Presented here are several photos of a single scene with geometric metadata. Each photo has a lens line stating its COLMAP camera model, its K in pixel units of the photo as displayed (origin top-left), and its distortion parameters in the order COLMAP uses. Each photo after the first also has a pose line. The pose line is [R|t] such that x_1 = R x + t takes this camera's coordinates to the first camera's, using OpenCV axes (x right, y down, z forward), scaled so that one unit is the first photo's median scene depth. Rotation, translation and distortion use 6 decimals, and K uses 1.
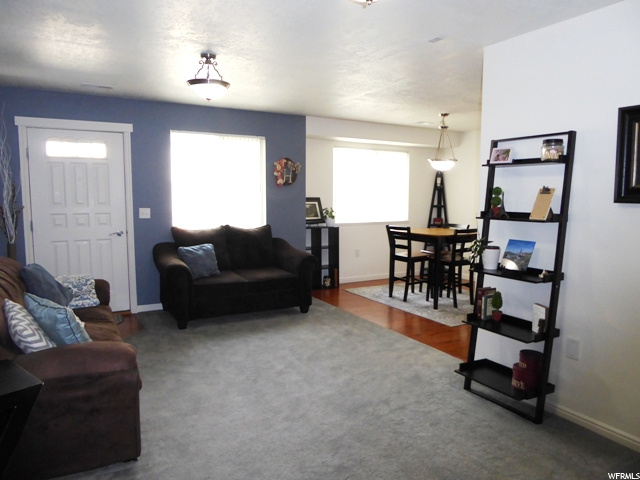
lens RADIAL K [[455.2, 0, 320.0], [0, 455.2, 240.0], [0, 0, 1]] dist [-0.004547, -0.000933]
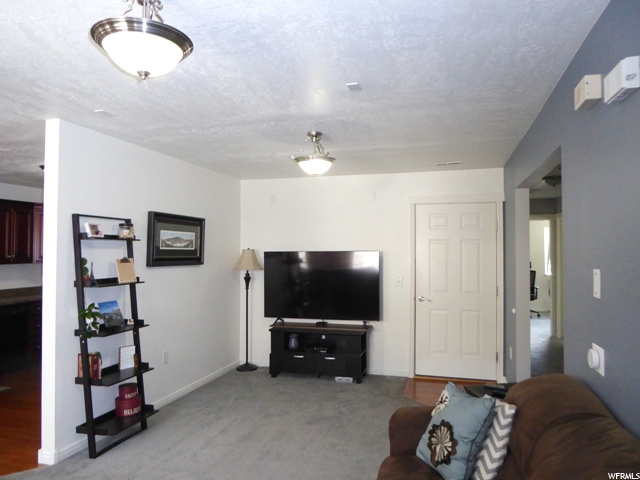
lens RADIAL K [[455.2, 0, 320.0], [0, 455.2, 240.0], [0, 0, 1]] dist [-0.004547, -0.000933]
pose [[-0.694625, 0.012978, 0.719255, -0.515379], [0.065260, 0.996851, 0.045039, -0.112050], [-0.716406, 0.078224, -0.693285, 0.883505]]
